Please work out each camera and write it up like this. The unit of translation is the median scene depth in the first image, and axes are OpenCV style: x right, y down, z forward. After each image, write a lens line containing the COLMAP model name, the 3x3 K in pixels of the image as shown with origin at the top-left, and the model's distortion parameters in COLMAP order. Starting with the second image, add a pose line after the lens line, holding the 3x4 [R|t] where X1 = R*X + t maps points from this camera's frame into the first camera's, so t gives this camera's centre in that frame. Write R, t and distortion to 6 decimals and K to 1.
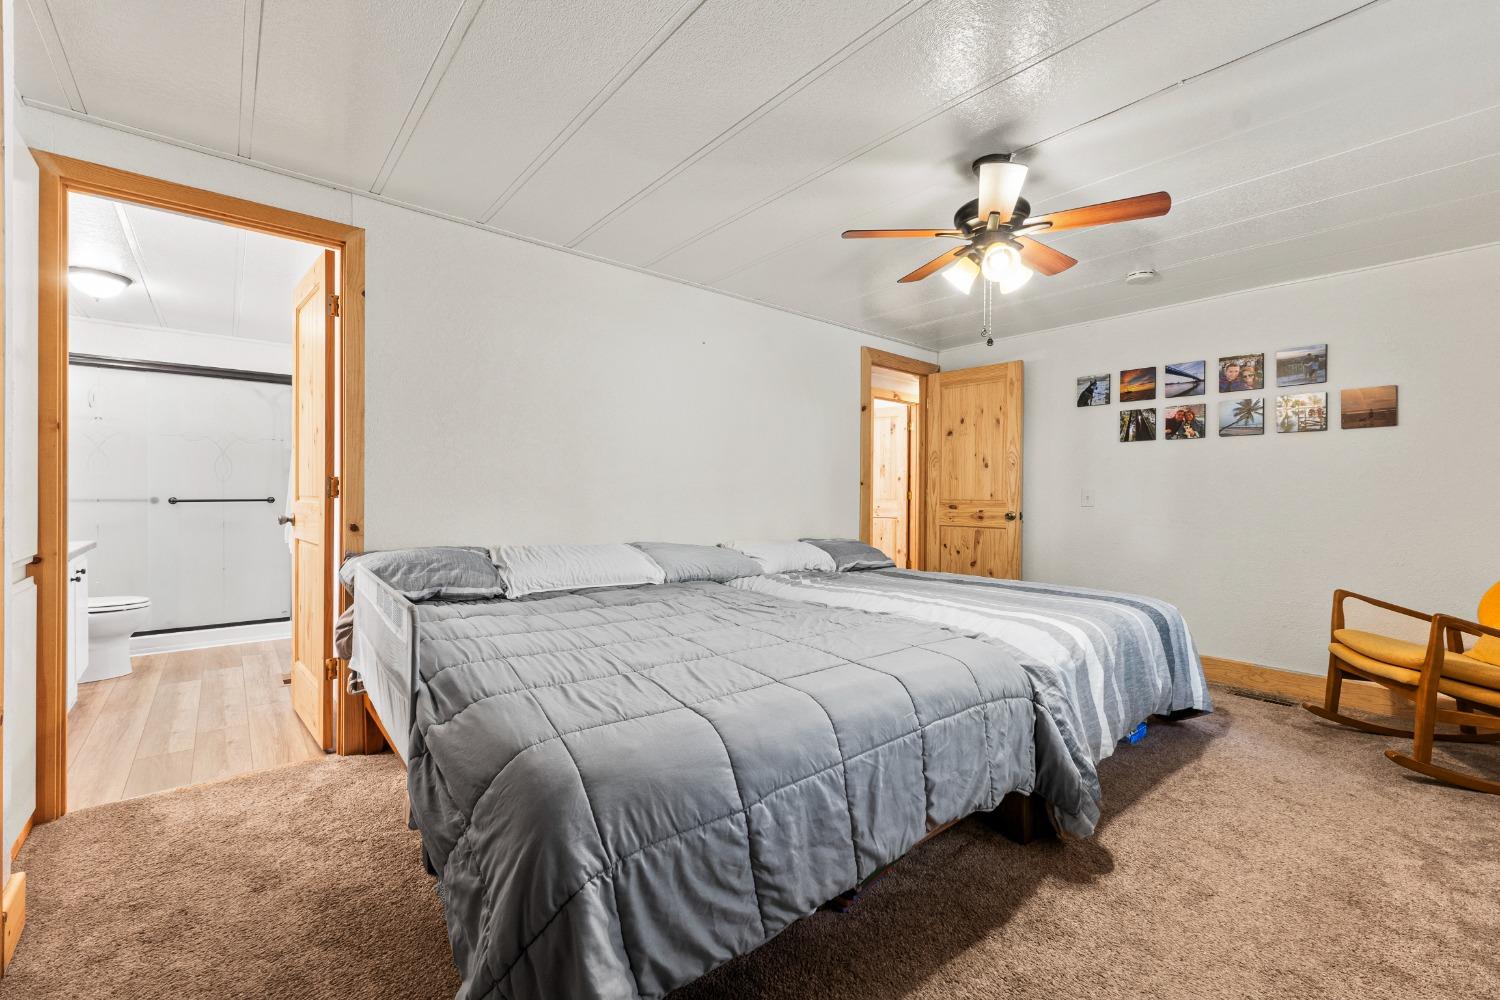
lens RADIAL K [[625.0, 0, 741.2], [0, 625.0, 487.5], [0, 0, 1]] dist [0.005174, -0.000577]
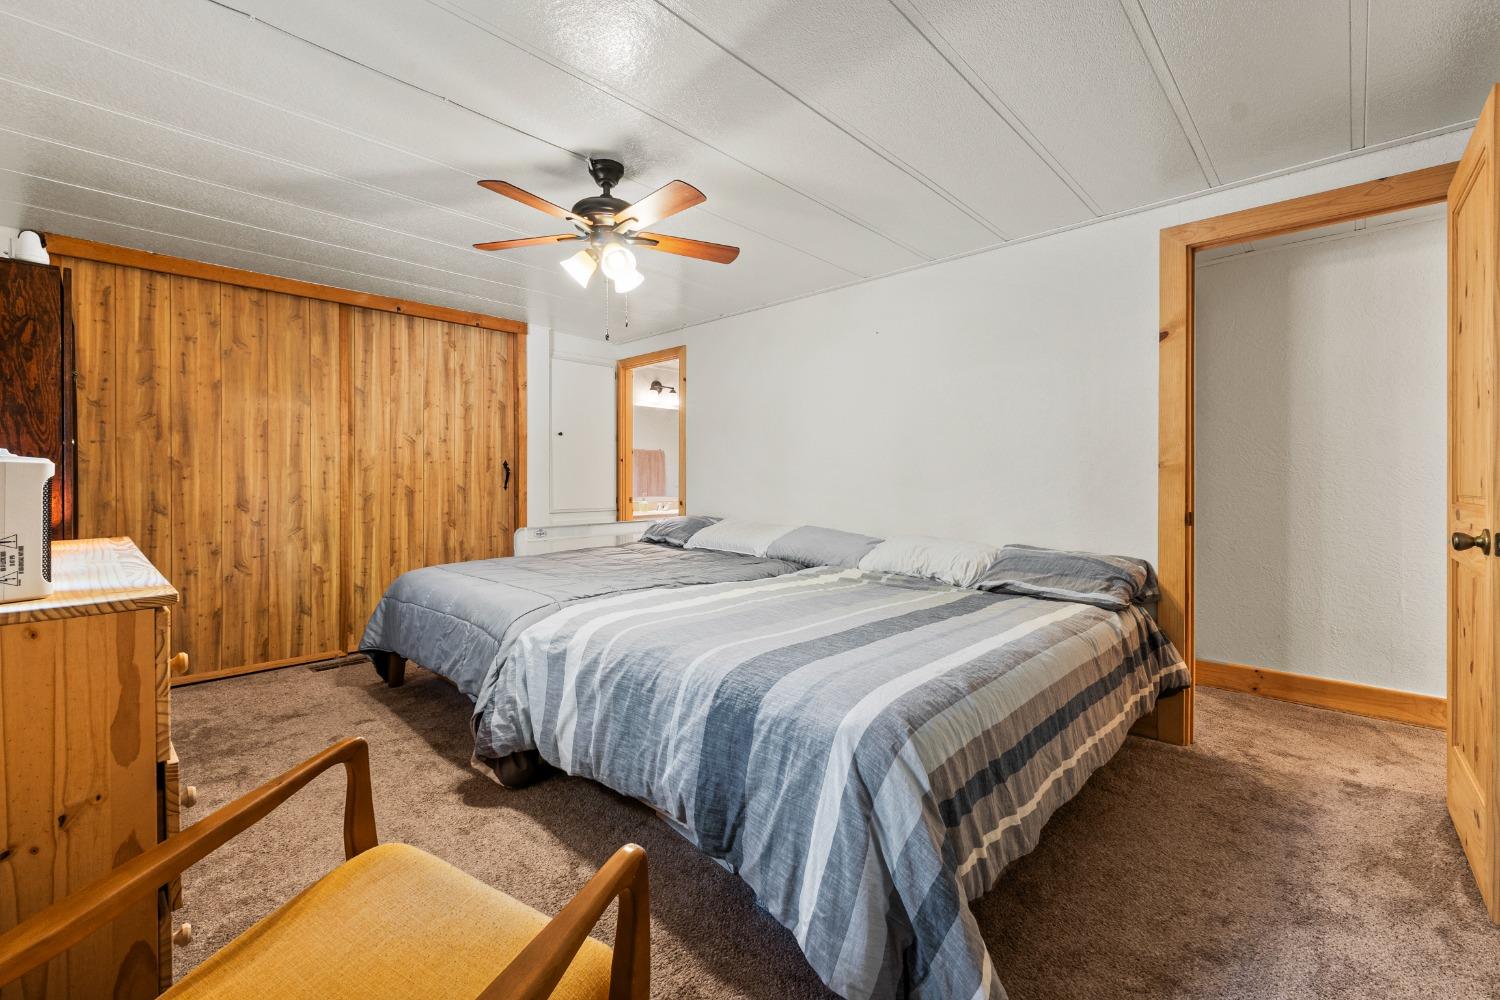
lens RADIAL K [[625.0, 0, 749.3], [0, 625.0, 487.0], [0, 0, 1]] dist [0.005174, -0.000577]
pose [[0.109236, -0.001879, -0.994014, 1.415882], [0.006939, 0.999975, -0.001128, 0.016579], [0.993992, -0.006775, 0.109246, 1.095180]]
